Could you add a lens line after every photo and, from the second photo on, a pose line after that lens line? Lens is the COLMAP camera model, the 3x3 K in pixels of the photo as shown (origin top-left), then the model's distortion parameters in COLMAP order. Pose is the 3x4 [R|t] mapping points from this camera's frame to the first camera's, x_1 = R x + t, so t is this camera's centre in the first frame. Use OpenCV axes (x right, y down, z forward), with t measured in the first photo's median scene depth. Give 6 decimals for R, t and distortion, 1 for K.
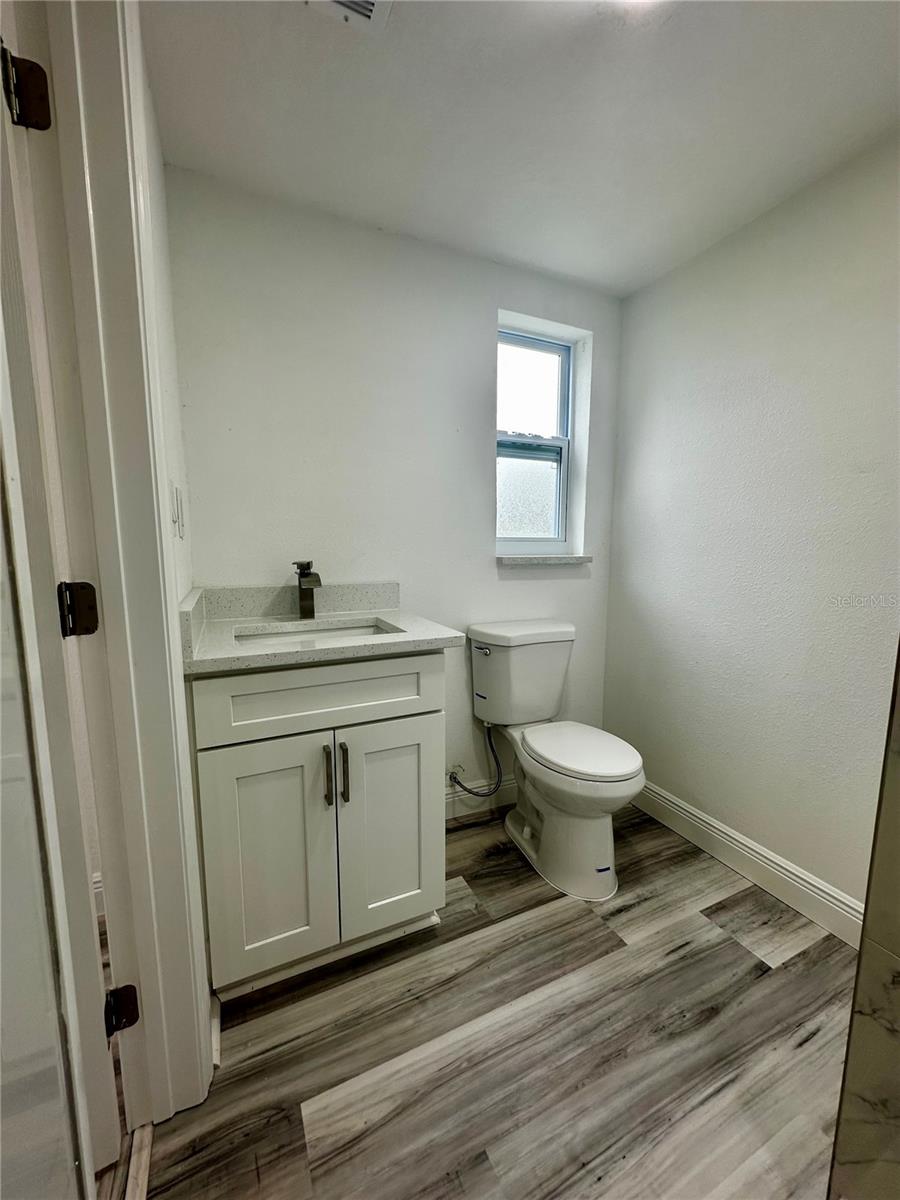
lens RADIAL K [[474.5, 0, 449.7], [0, 474.5, 595.9], [0, 0, 1]] dist [-0.000278, 0.000436]
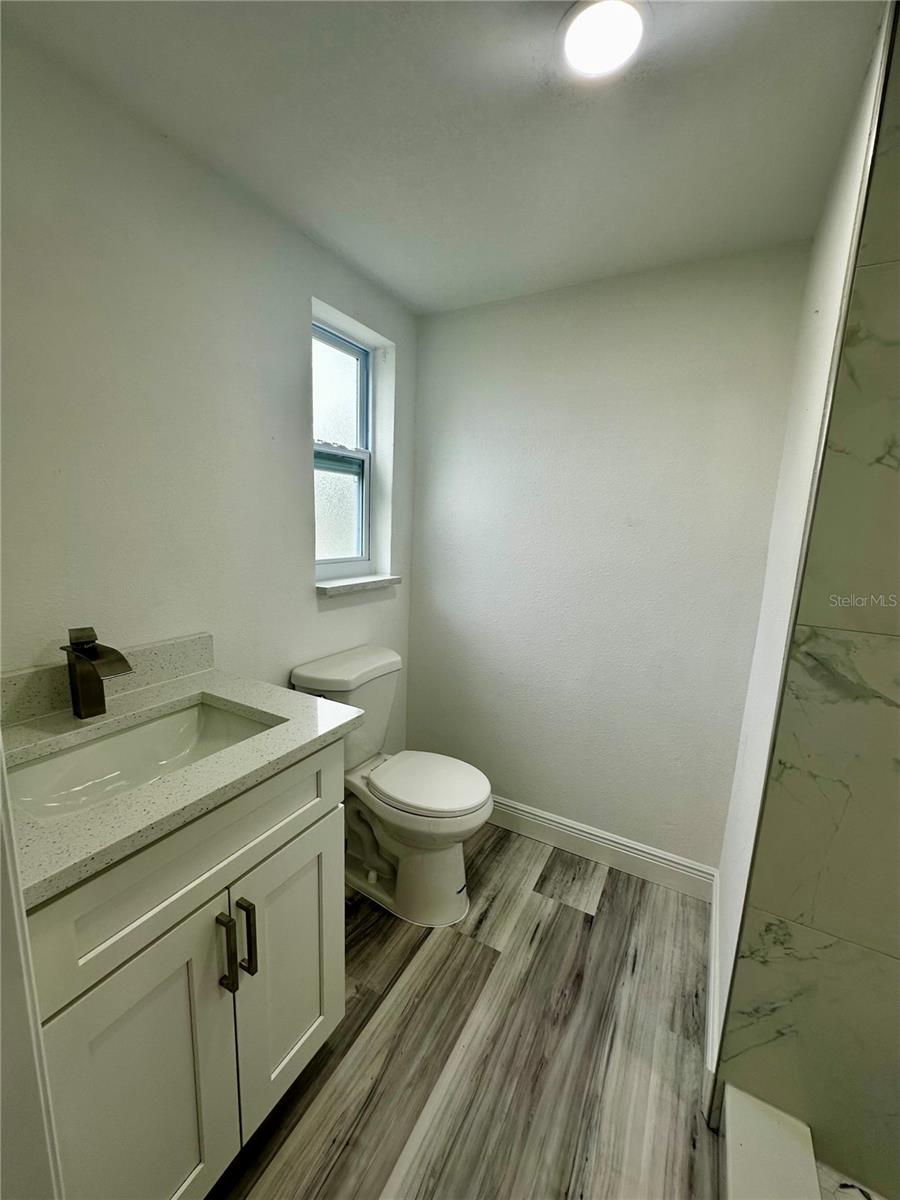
lens RADIAL K [[477.3, 0, 450.0], [0, 477.3, 600.0], [0, 0, 1]] dist [-0.001544, 0.000162]
pose [[0.816683, -0.071258, 0.572670, -0.275672], [0.038413, 0.996859, 0.069260, -0.146198], [-0.575807, -0.034566, 0.816855, 0.186212]]
